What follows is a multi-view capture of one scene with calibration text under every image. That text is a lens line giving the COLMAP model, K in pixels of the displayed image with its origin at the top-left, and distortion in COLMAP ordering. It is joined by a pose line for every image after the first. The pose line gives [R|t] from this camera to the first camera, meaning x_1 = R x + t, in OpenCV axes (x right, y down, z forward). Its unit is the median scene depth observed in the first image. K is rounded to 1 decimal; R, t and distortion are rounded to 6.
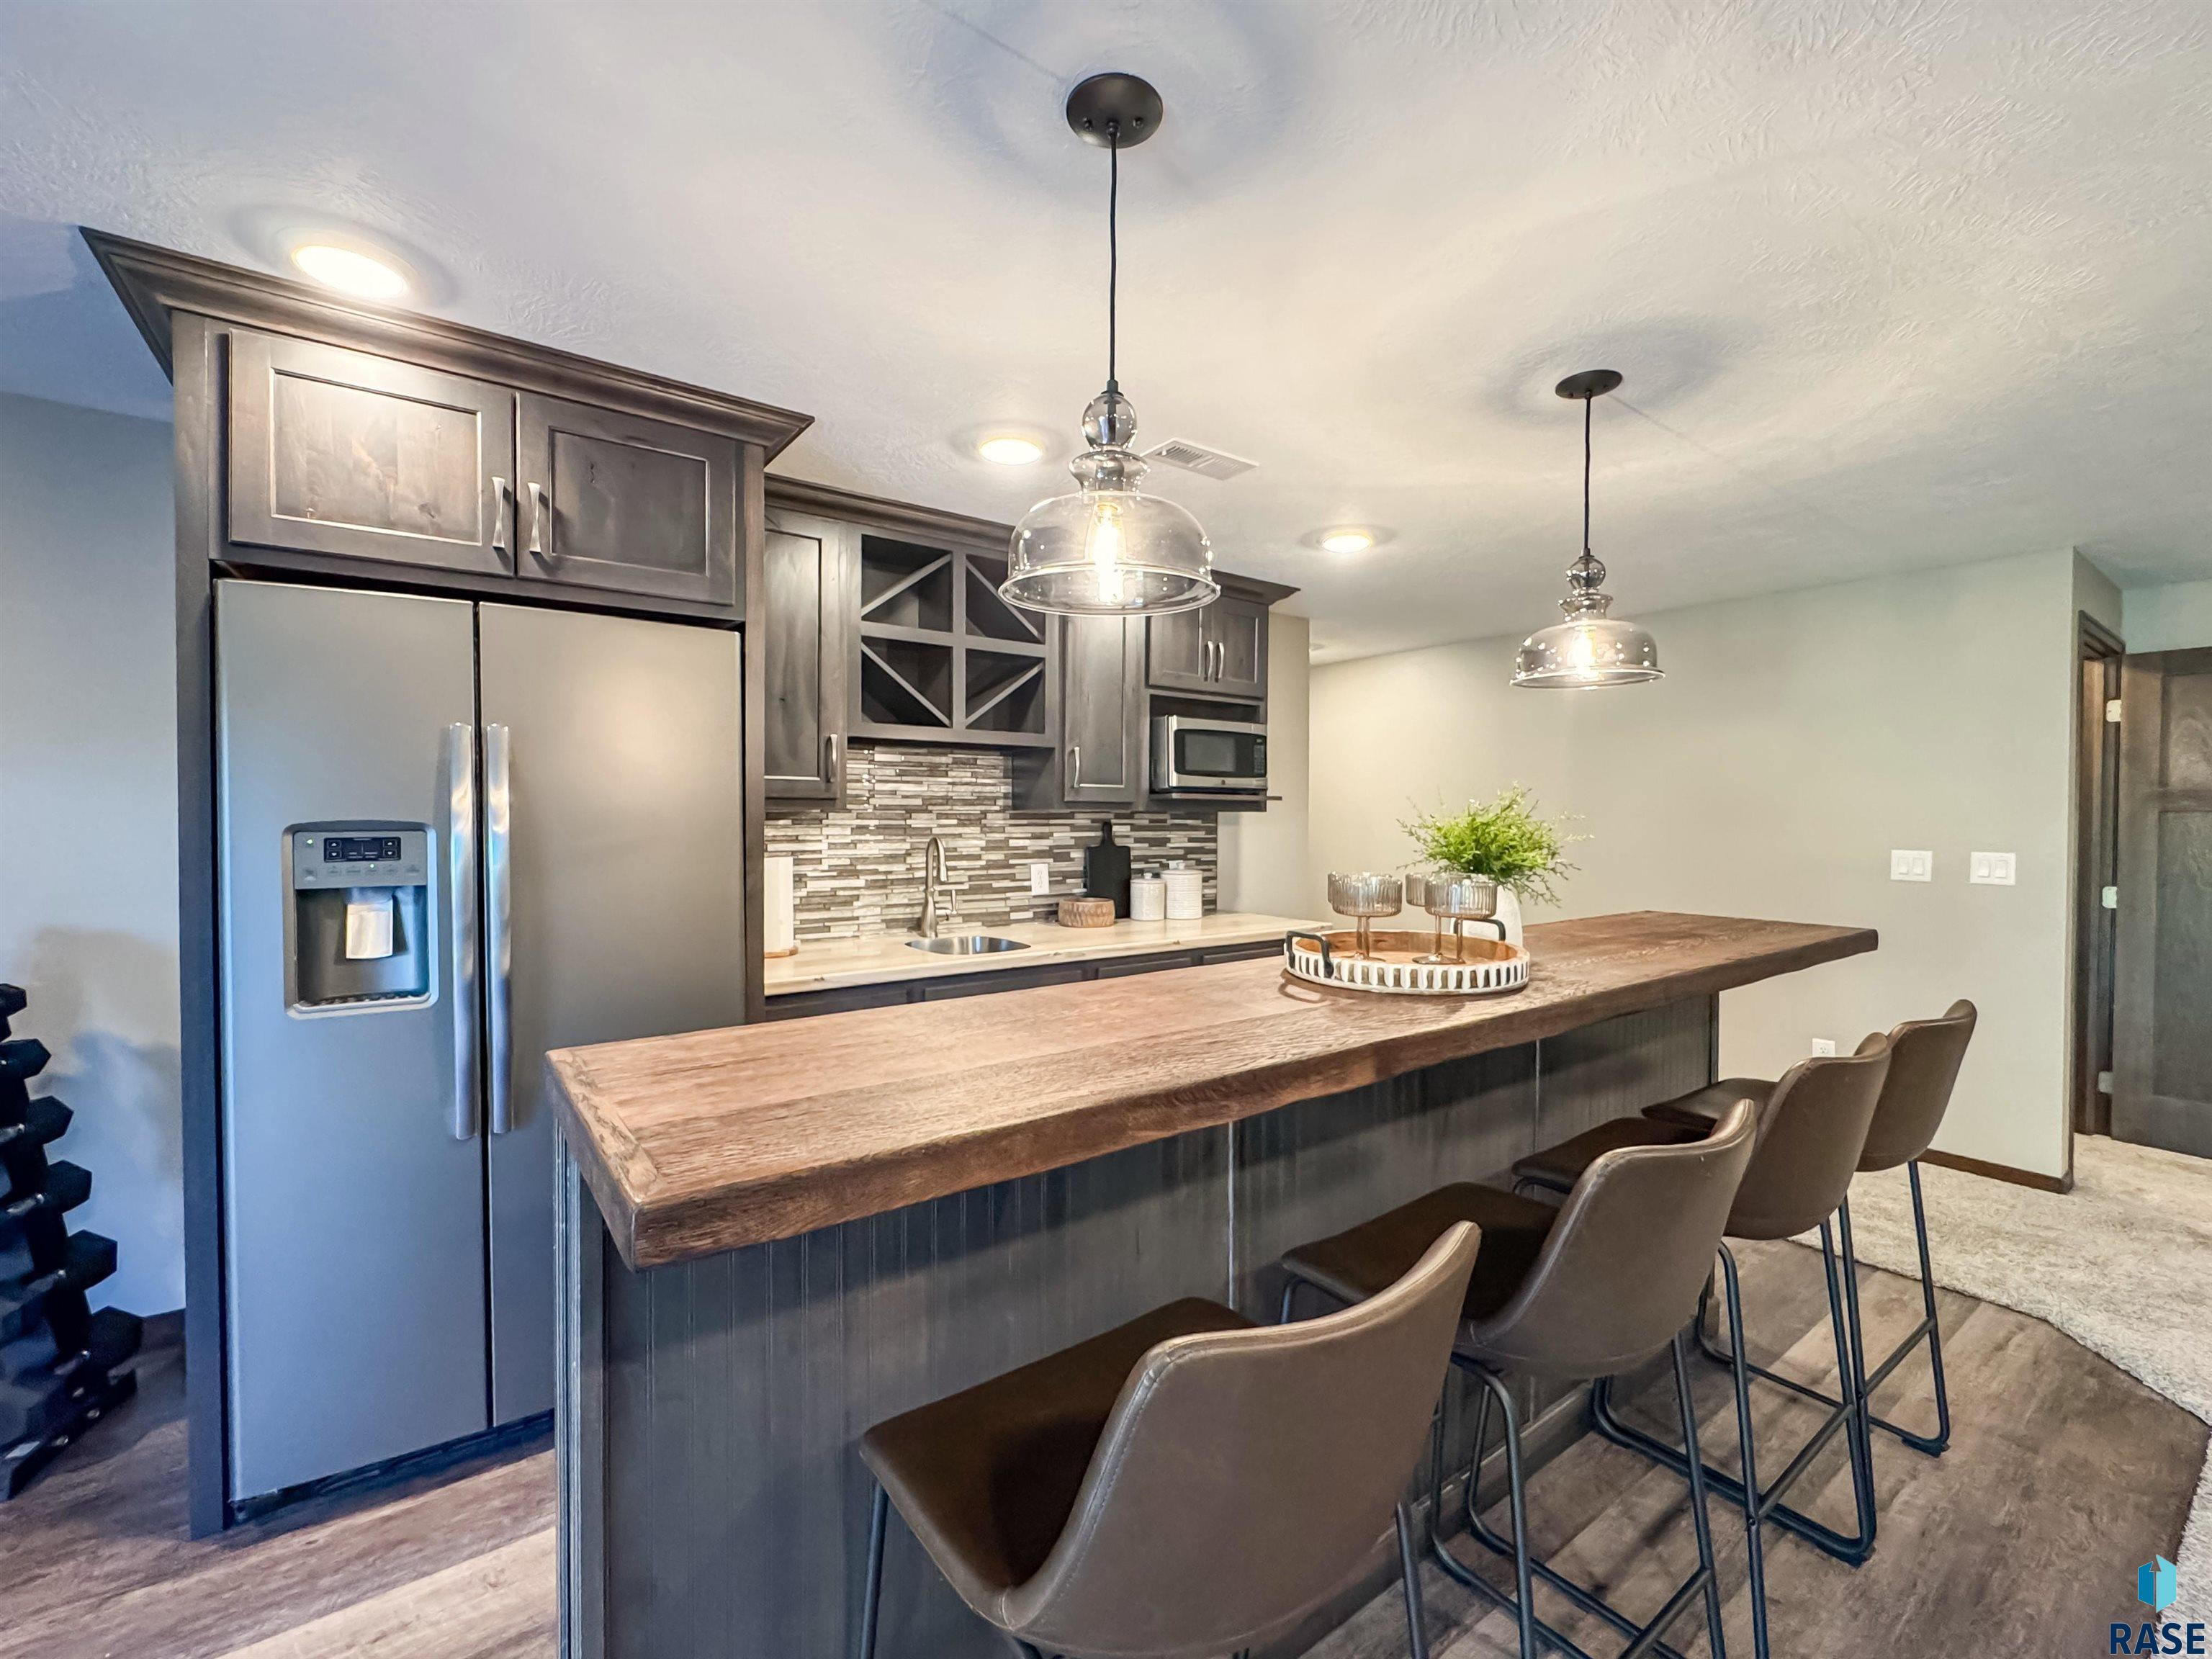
lens RADIAL K [[945.8, 0, 1101.1], [0, 945.8, 832.3], [0, 0, 1]] dist [-0.000726, -0.000023]
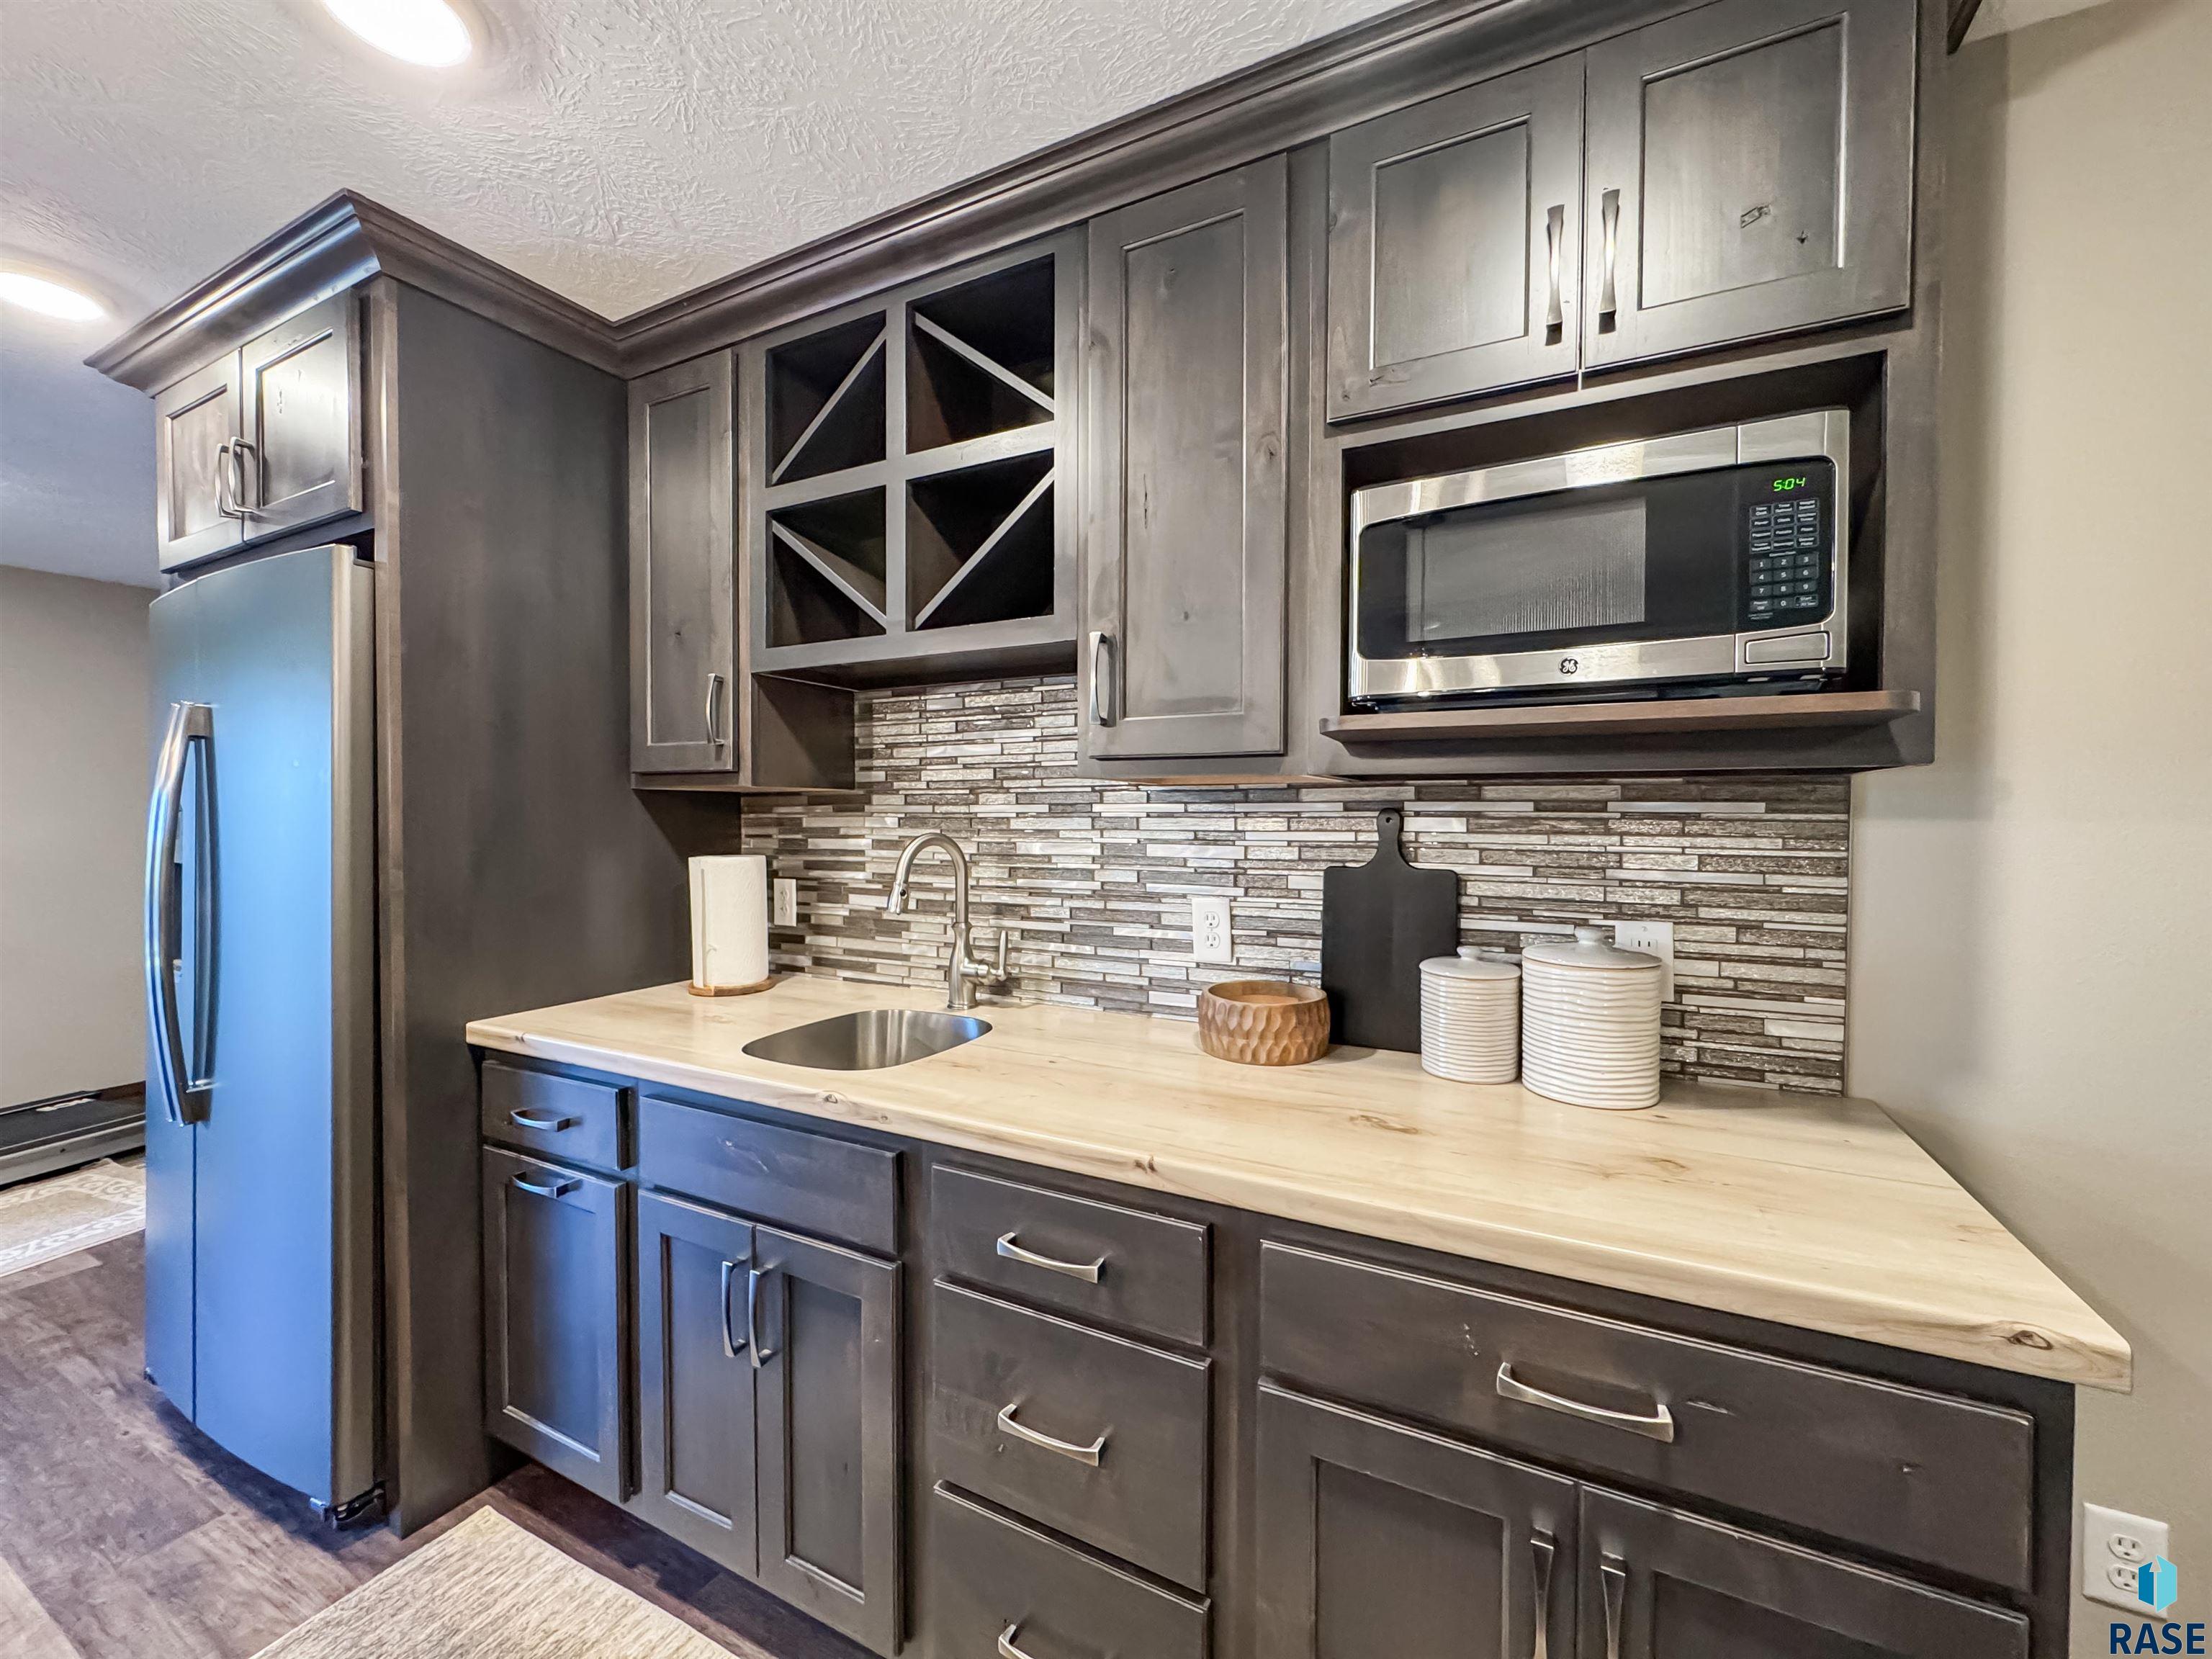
lens RADIAL K [[903.0, 0, 1106.8], [0, 903.0, 831.8], [0, 0, 1]] dist [-0.001875, -0.000271]
pose [[0.445496, 0.017023, -0.895122, 0.326415], [-0.015909, 0.999812, 0.011097, -0.003535], [0.895143, 0.009297, 0.445683, 0.782049]]
